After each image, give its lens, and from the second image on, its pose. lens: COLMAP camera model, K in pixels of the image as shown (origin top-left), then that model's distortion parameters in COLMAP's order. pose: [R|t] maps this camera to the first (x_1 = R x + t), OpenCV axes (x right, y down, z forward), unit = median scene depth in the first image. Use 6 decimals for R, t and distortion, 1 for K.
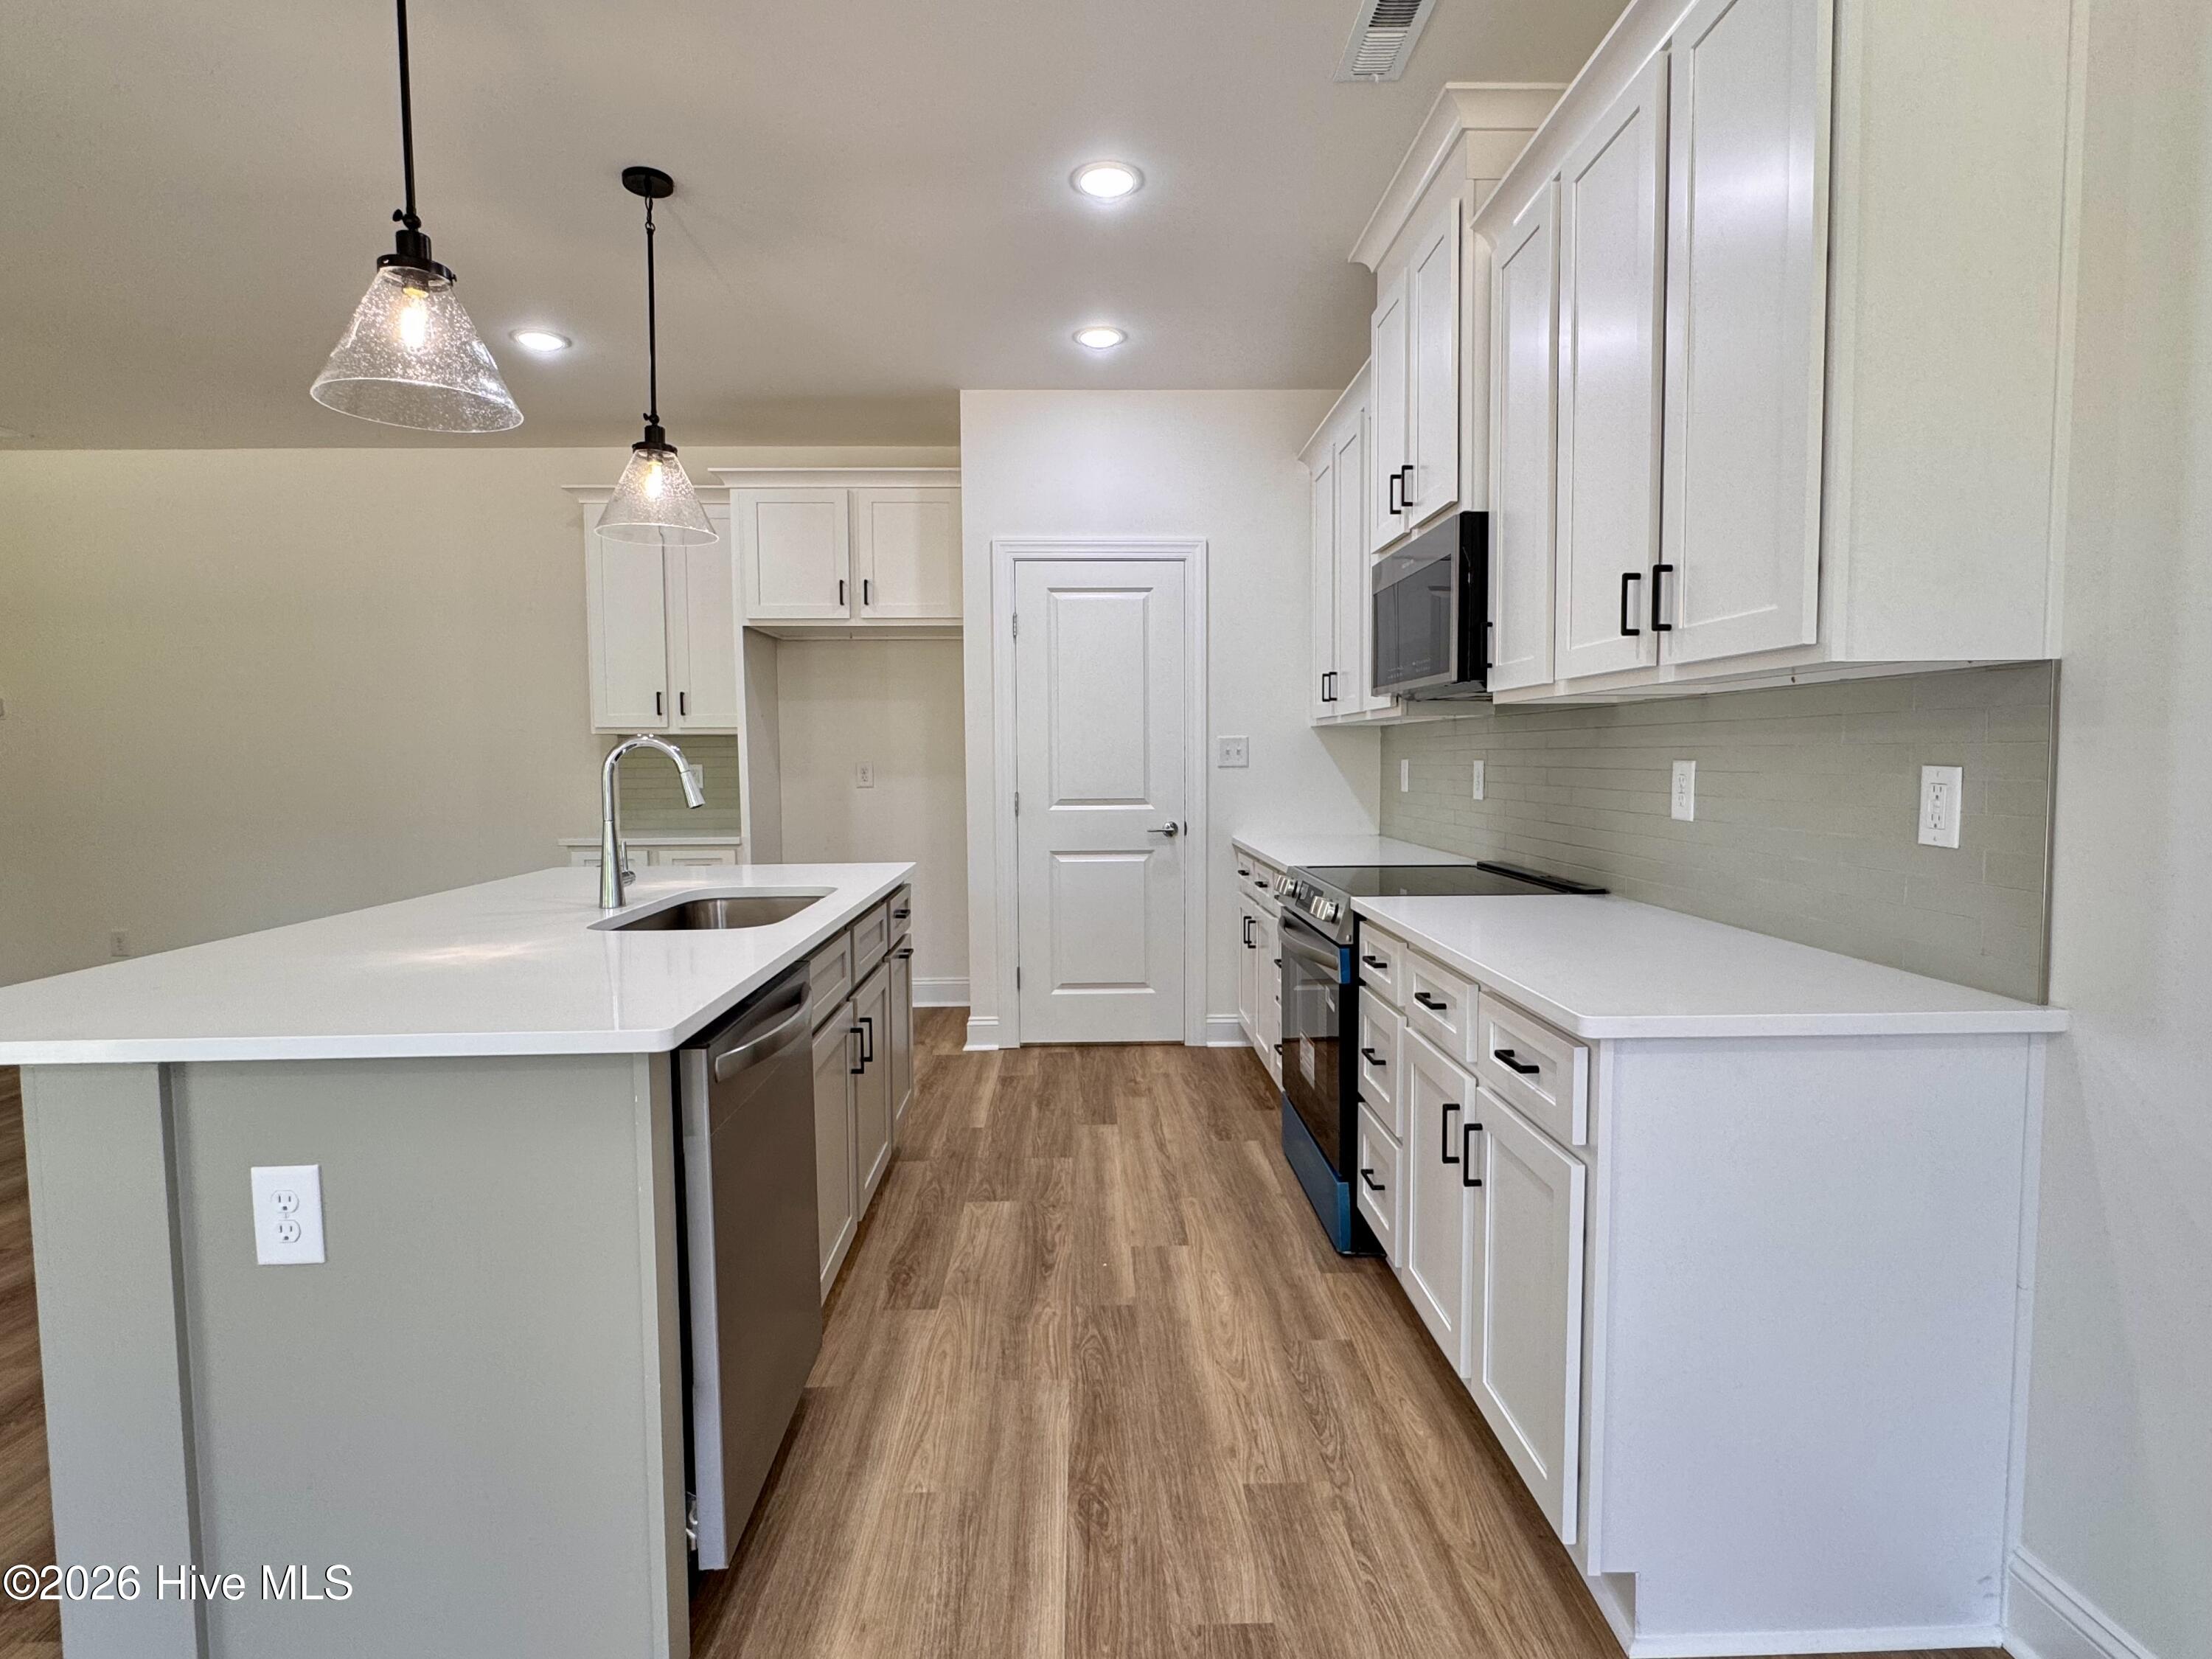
lens RADIAL K [[1129.3, 0, 1108.0], [0, 1129.3, 827.7], [0, 0, 1]] dist [-0.001394, -0.000084]
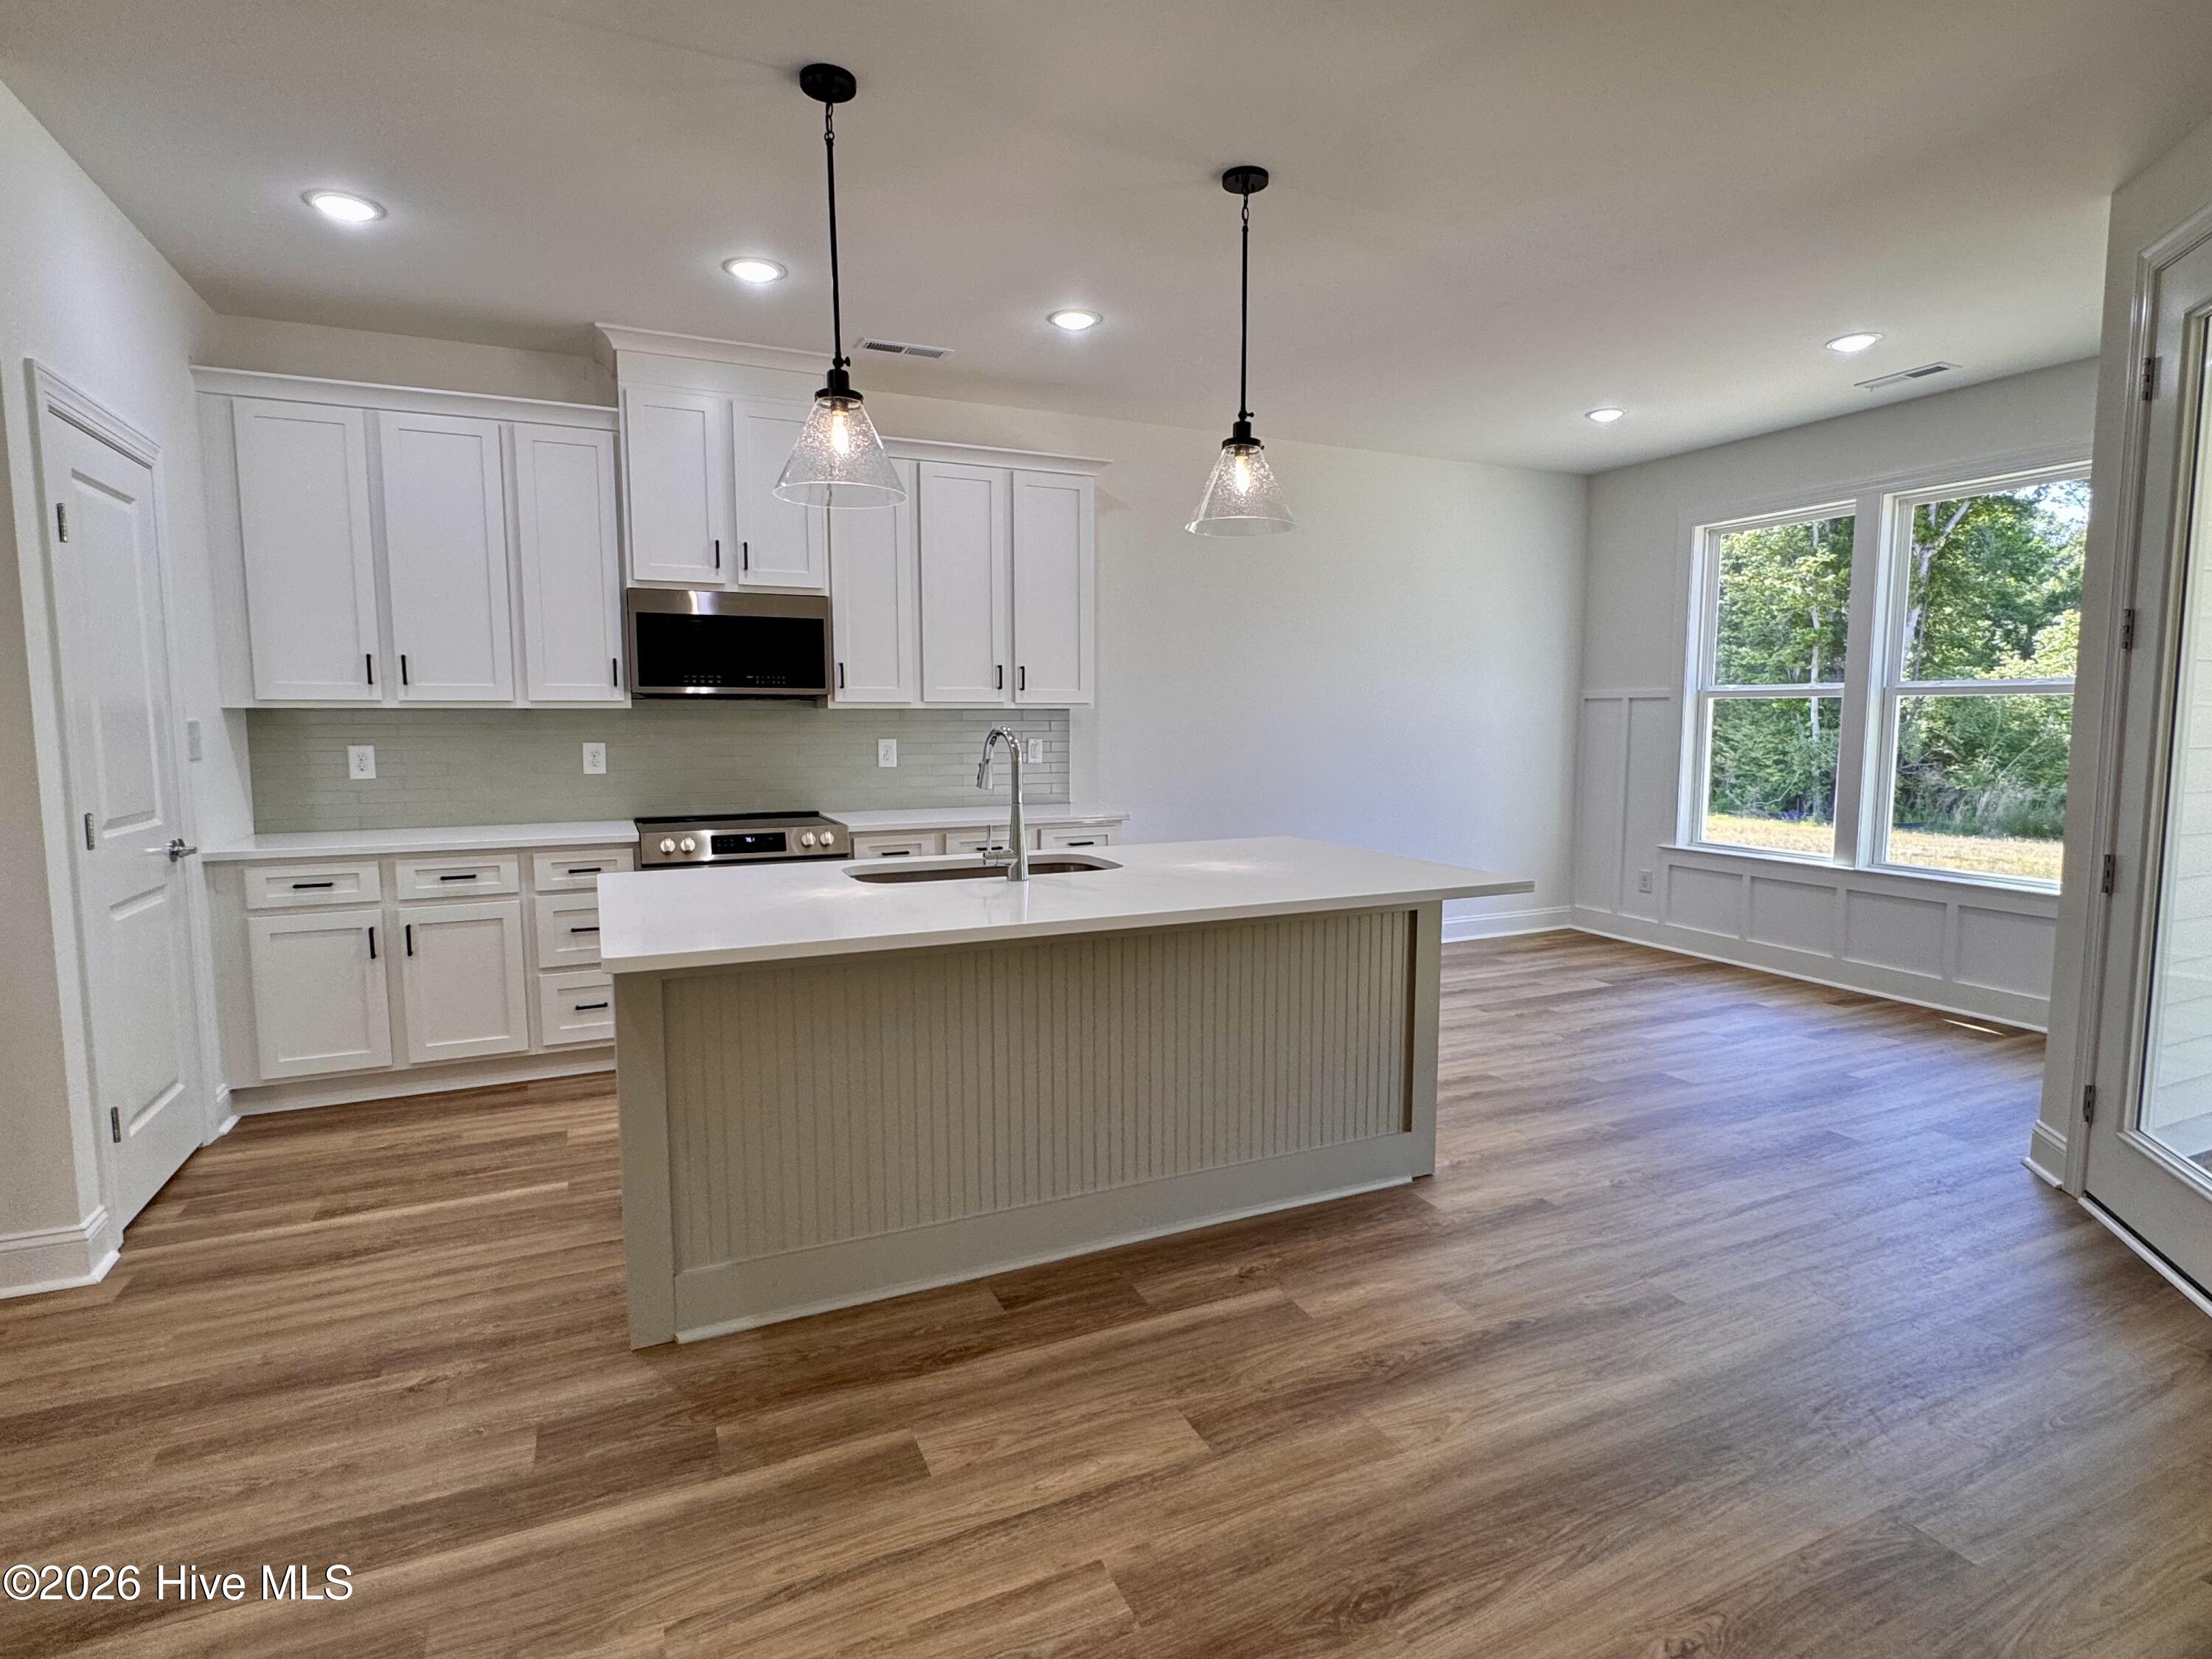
lens RADIAL K [[1129.3, 0, 1106.5], [0, 1129.3, 827.2], [0, 0, 1]] dist [-0.001394, -0.000084]
pose [[-0.391323, -0.083101, 0.916493, -0.941198], [0.066480, 0.990759, 0.118221, -0.069136], [-0.917849, 0.107191, -0.382183, 0.838350]]
